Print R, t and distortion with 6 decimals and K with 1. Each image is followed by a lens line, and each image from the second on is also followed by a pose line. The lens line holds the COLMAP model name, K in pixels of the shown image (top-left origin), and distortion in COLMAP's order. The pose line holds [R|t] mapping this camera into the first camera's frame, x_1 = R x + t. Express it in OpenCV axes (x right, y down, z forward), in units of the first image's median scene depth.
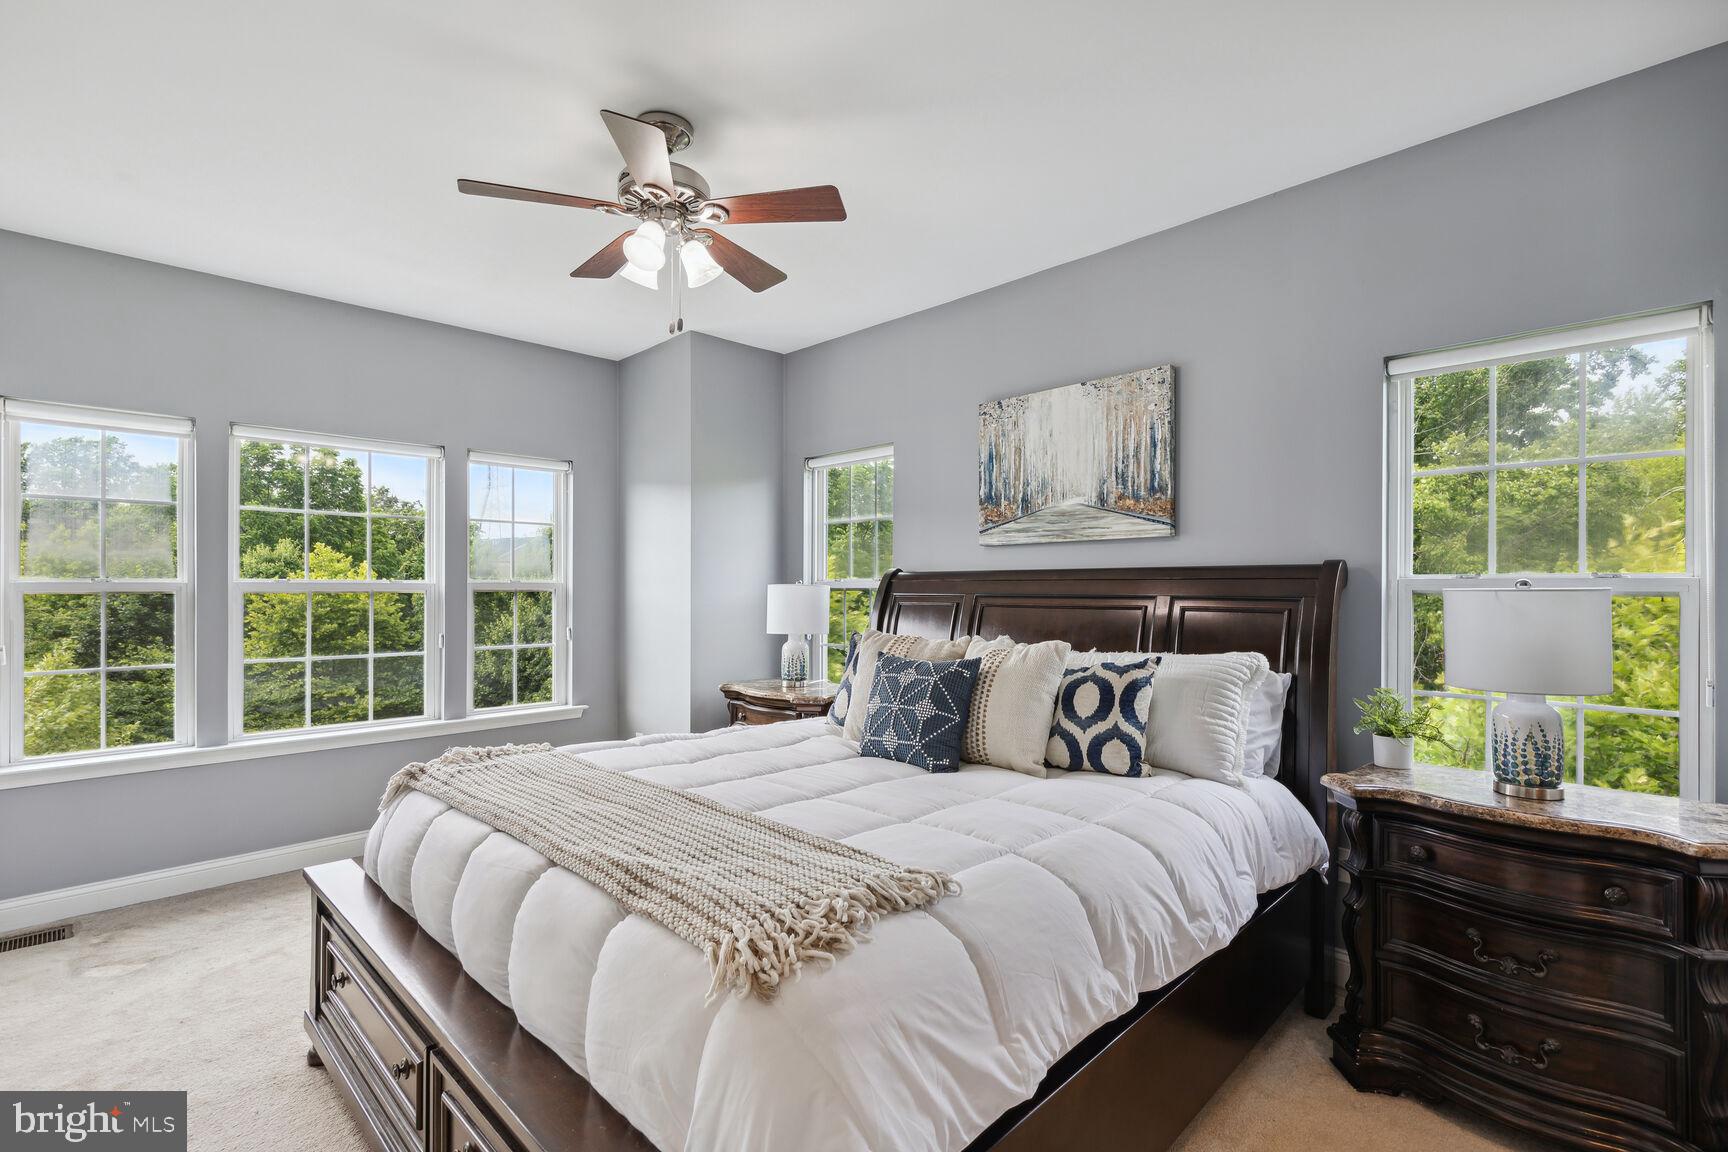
lens RADIAL K [[802.8, 0, 873.6], [0, 802.8, 571.9], [0, 0, 1]] dist [0.001226, 0.000249]
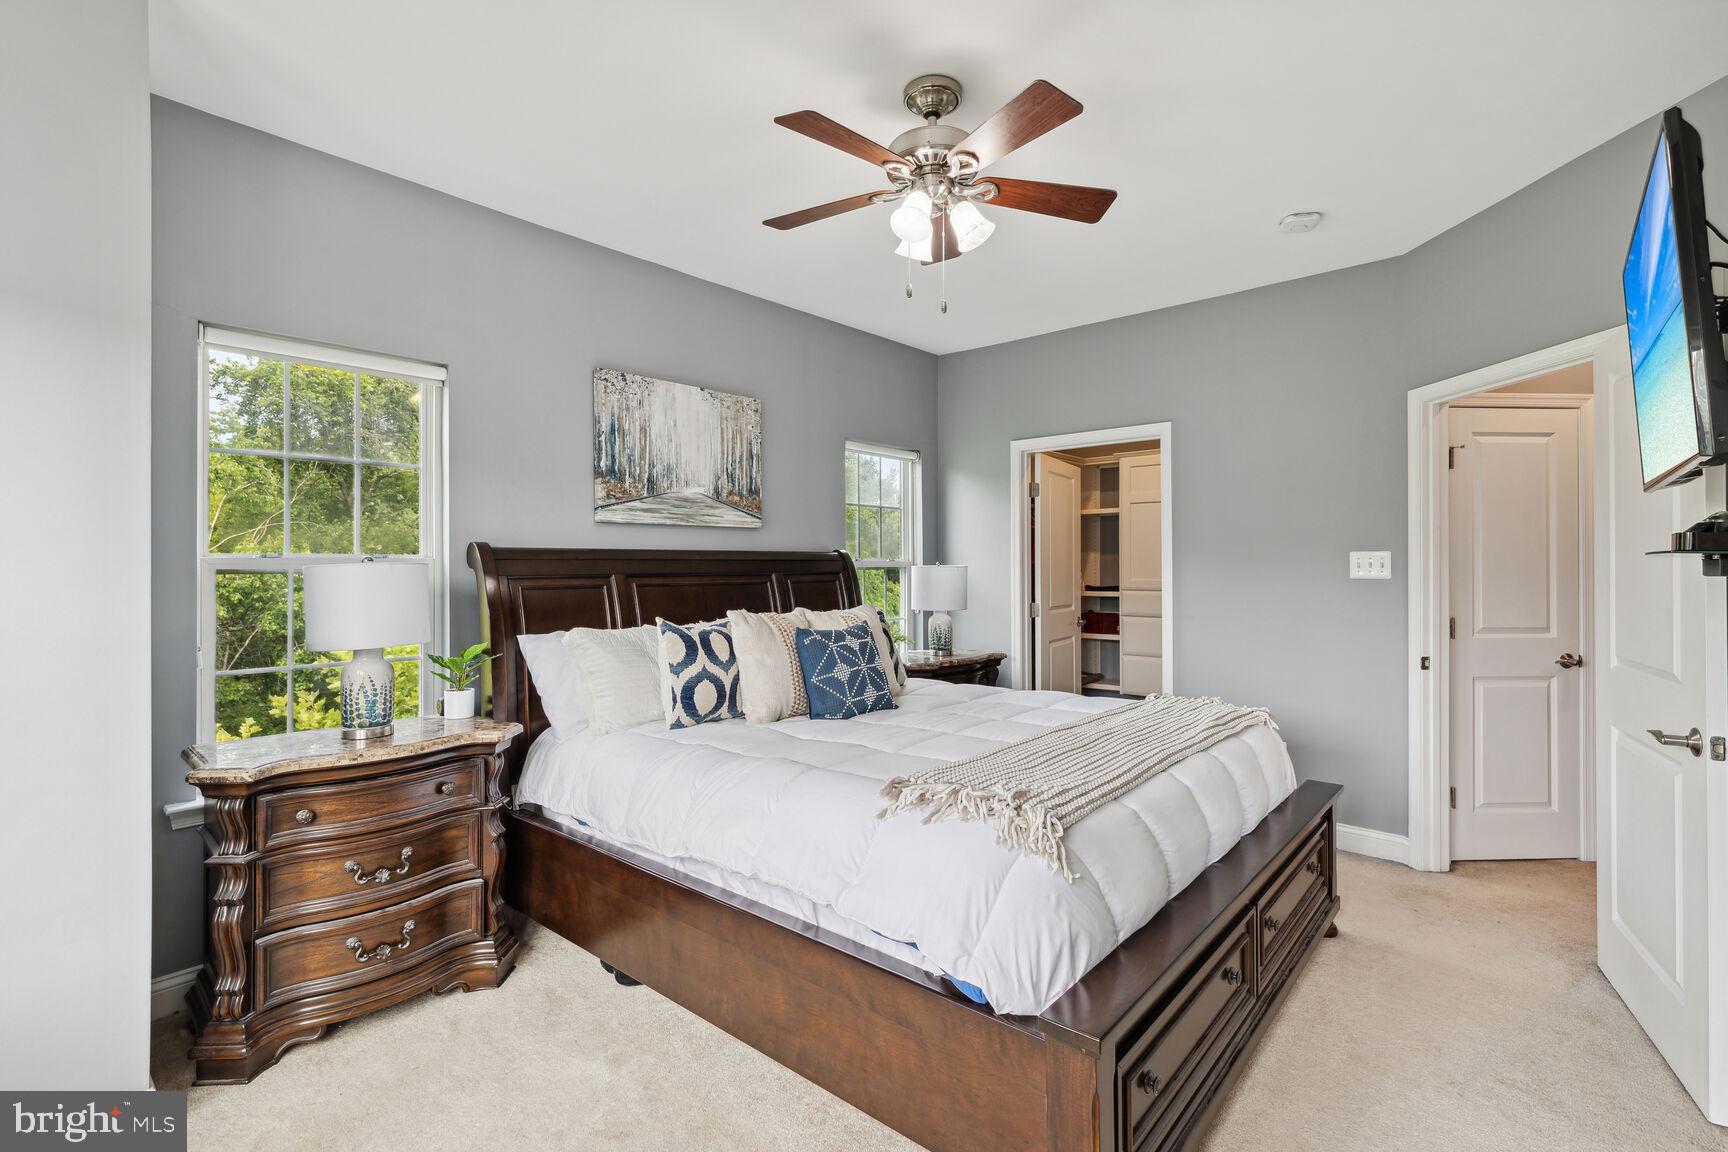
lens RADIAL K [[802.8, 0, 873.6], [0, 802.8, 571.9], [0, 0, 1]] dist [0.001226, 0.000249]
pose [[-0.081723, -0.018336, 0.996486, -0.867030], [-0.028532, 0.999464, 0.016051, 0.002066], [-0.996247, -0.027120, -0.082202, 0.803244]]
